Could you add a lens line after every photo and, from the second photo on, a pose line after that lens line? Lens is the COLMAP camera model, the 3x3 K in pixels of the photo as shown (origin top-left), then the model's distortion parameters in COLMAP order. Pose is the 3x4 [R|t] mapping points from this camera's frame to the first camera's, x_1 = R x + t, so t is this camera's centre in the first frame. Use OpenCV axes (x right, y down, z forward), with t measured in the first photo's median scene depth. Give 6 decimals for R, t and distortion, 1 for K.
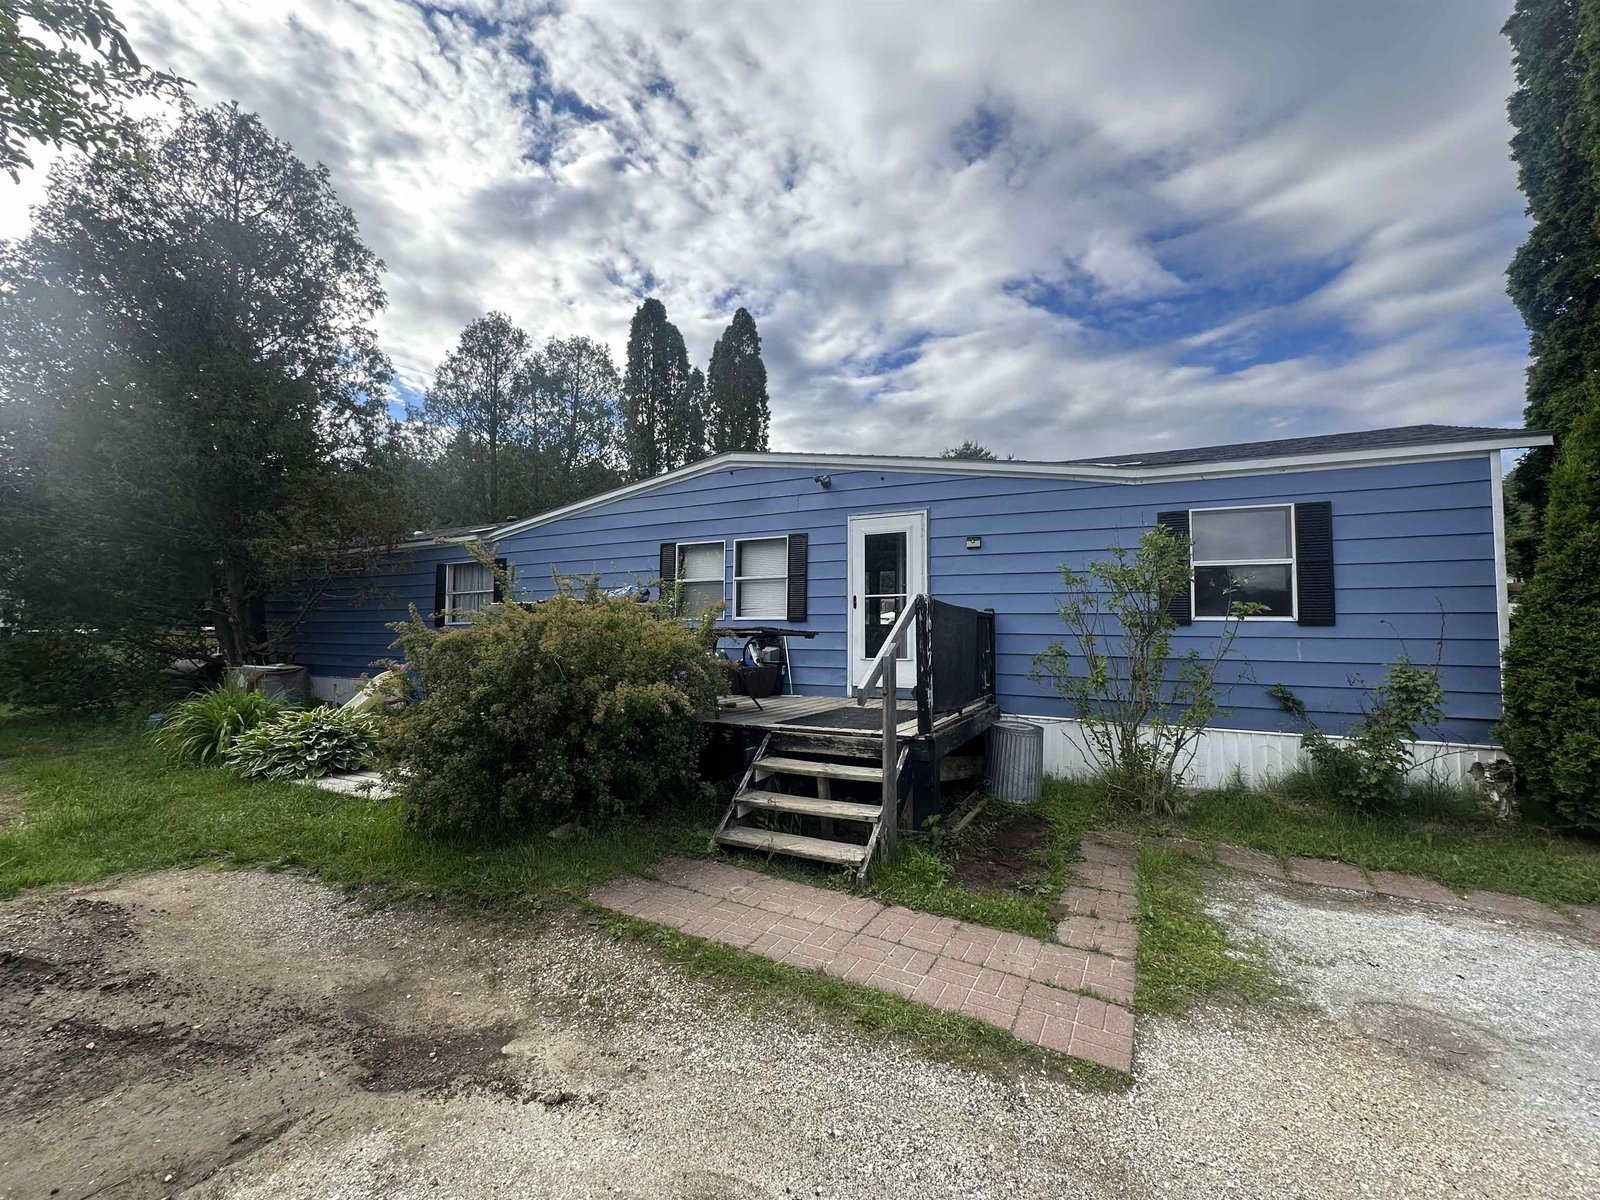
lens RADIAL K [[637.4, 0, 796.5], [0, 637.4, 597.8], [0, 0, 1]] dist [-0.009010, 0.000174]
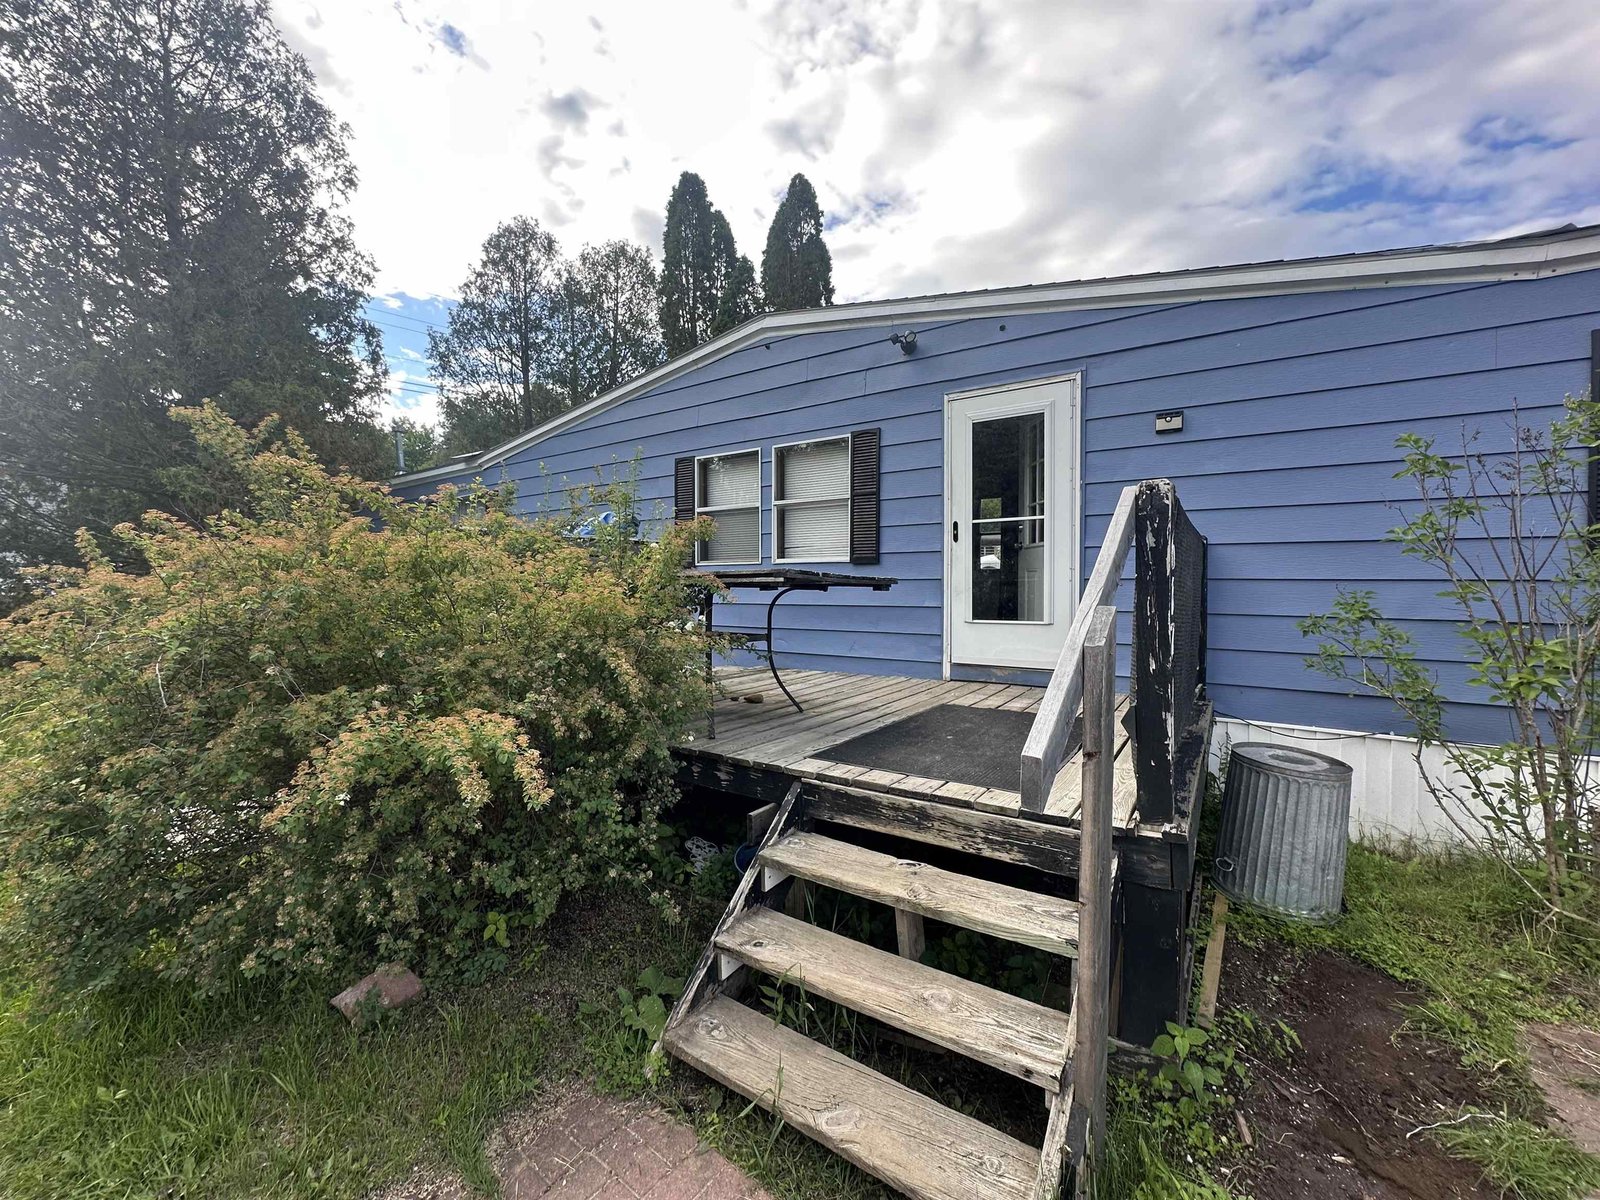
lens RADIAL K [[638.9, 0, 800.0], [0, 638.9, 600.0], [0, 0, 1]] dist [-0.003454, 0.000772]
pose [[0.993048, -0.005393, -0.117585, 0.011655], [0.015073, 0.996552, 0.081593, 0.018928], [0.116740, -0.082798, 0.989705, 0.326823]]
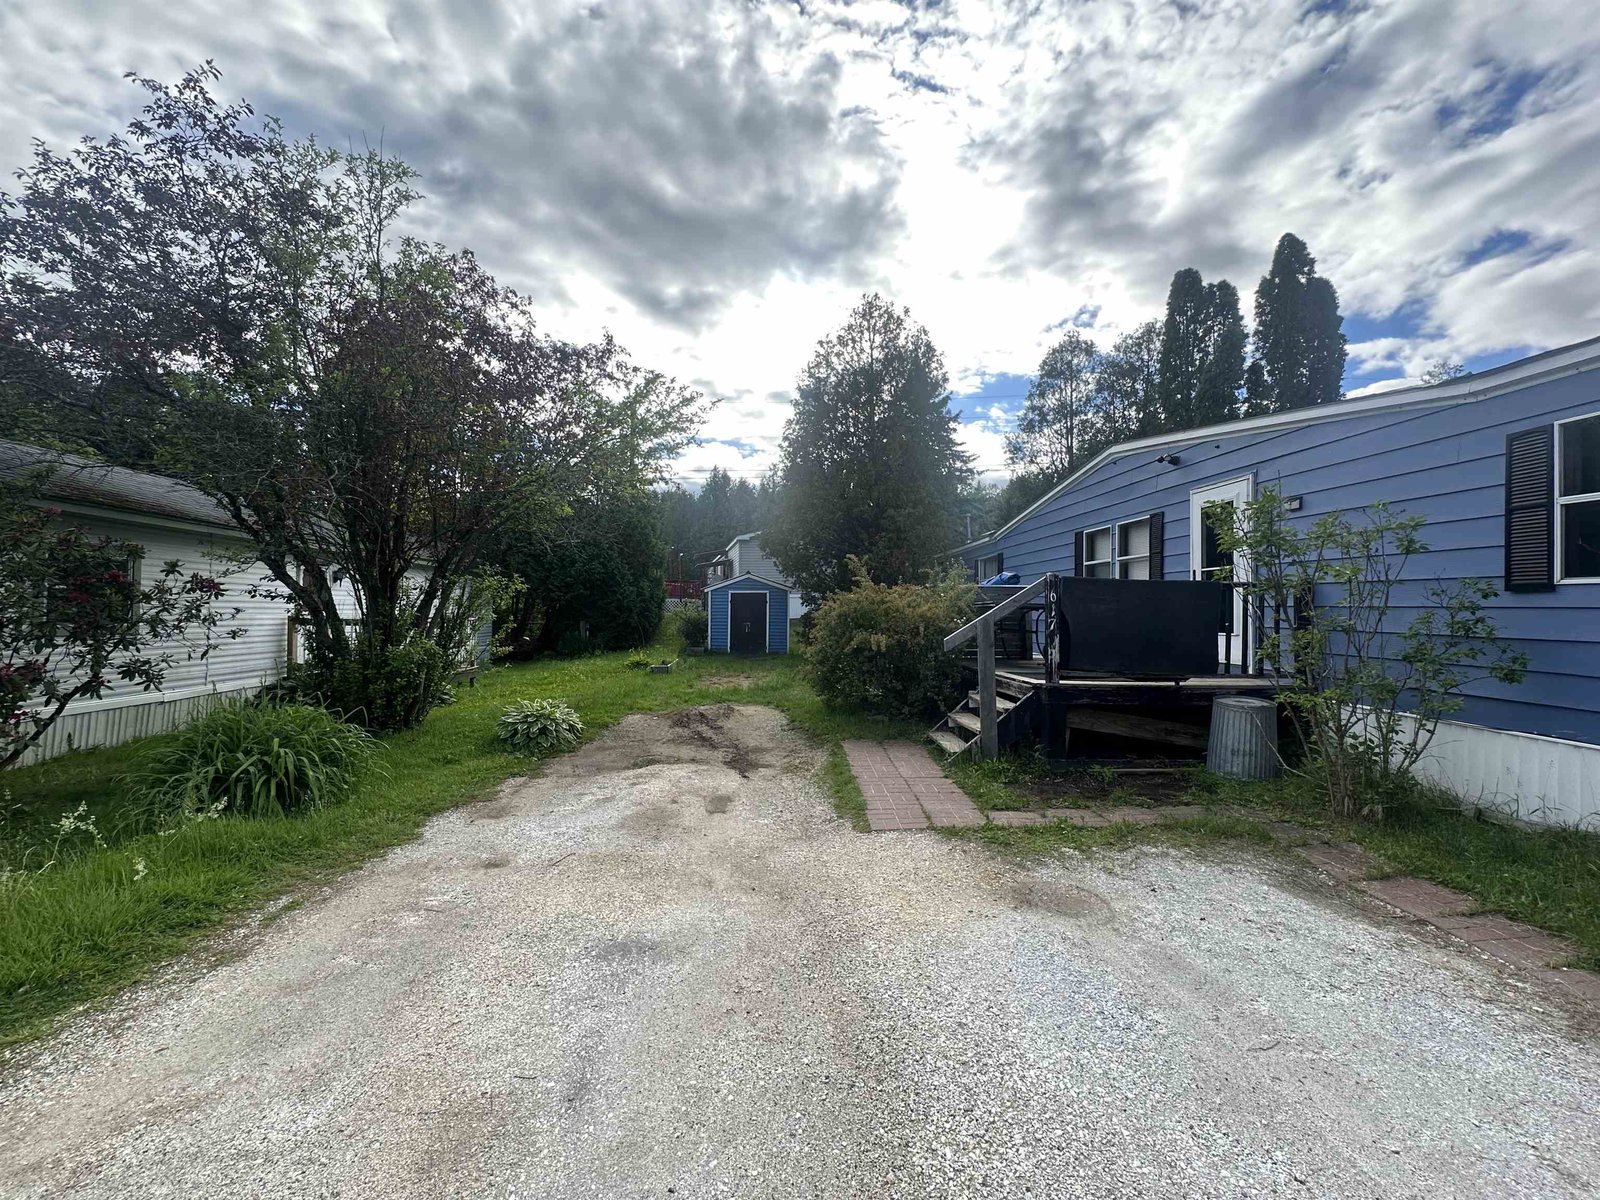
lens RADIAL K [[638.9, 0, 800.0], [0, 638.9, 600.0], [0, 0, 1]] dist [-0.003454, 0.000772]
pose [[0.509530, -0.015157, -0.860319, 0.600414], [0.042819, 0.999053, 0.007758, 0.008855], [0.859387, -0.040791, 0.509696, -0.041856]]
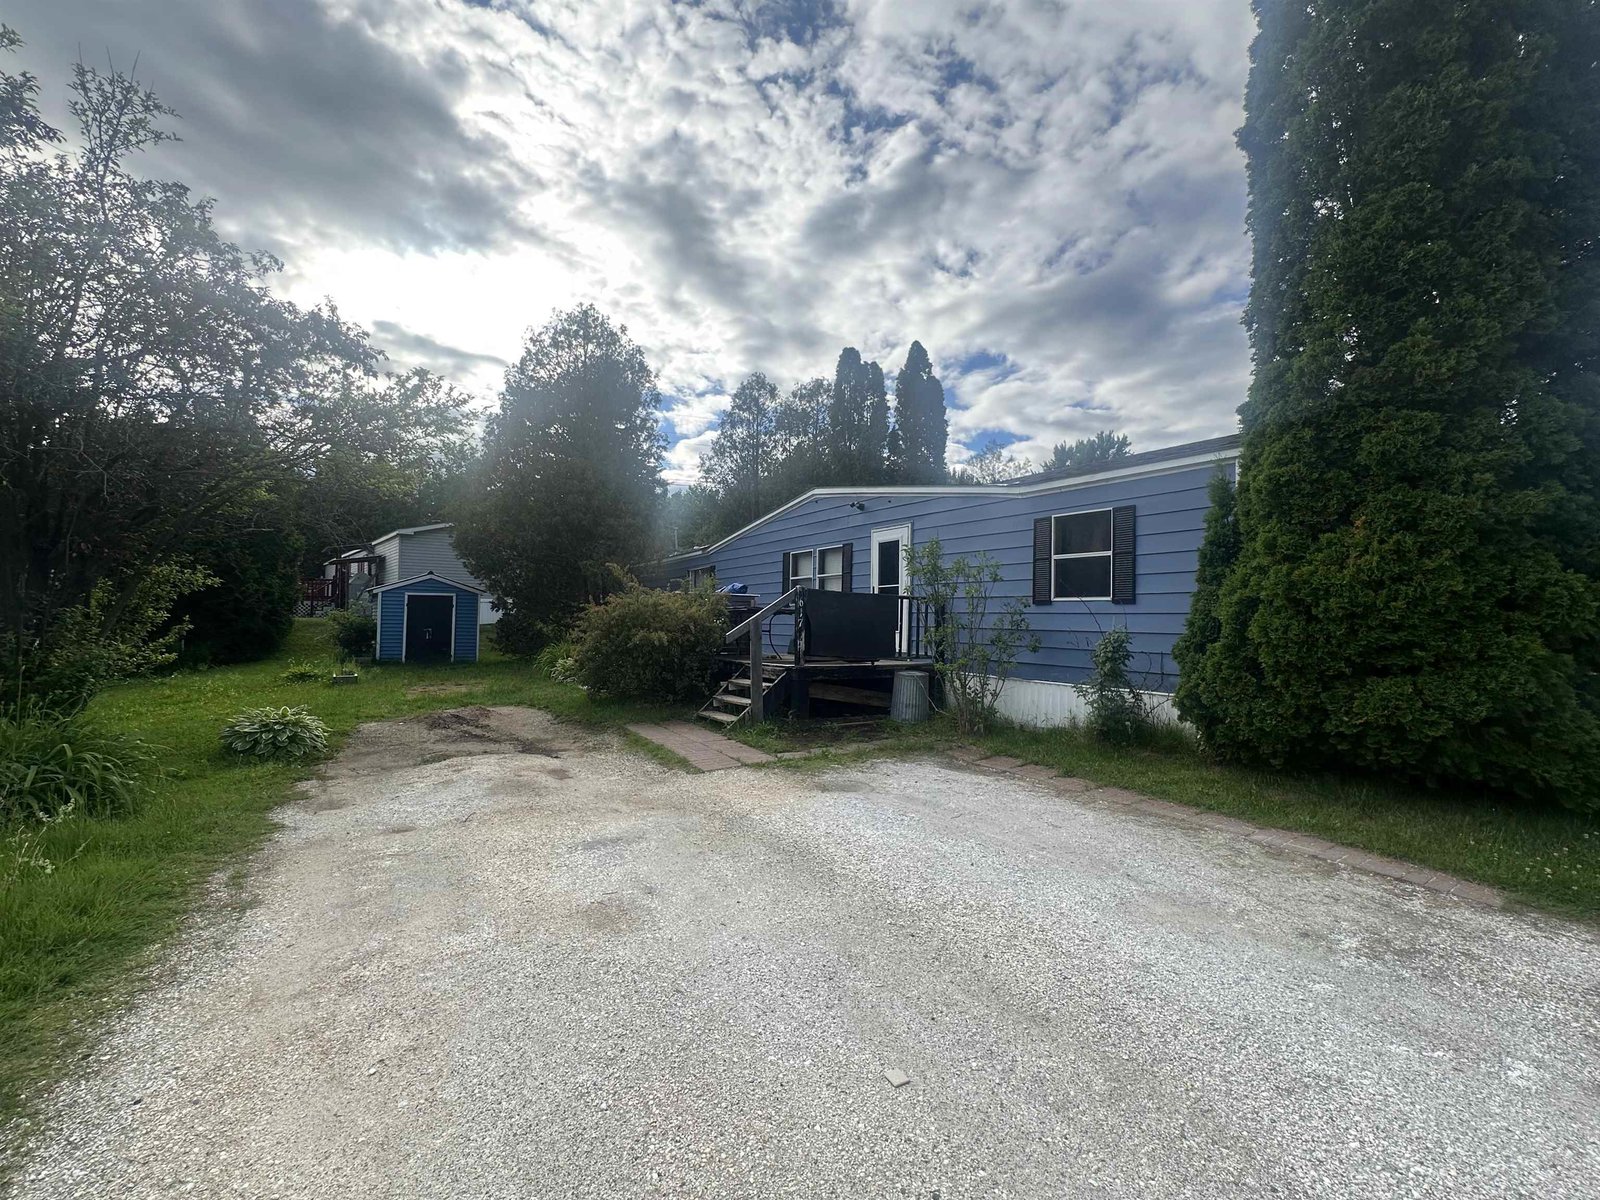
lens RADIAL K [[669.7, 0, 800.0], [0, 669.7, 600.0], [0, 0, 1]] dist [-0.001681, 0.000006]
pose [[0.867495, -0.010399, -0.497336, 0.645251], [0.018157, 0.999777, 0.010766, 0.006997], [0.497114, -0.018370, 0.867491, -0.341098]]
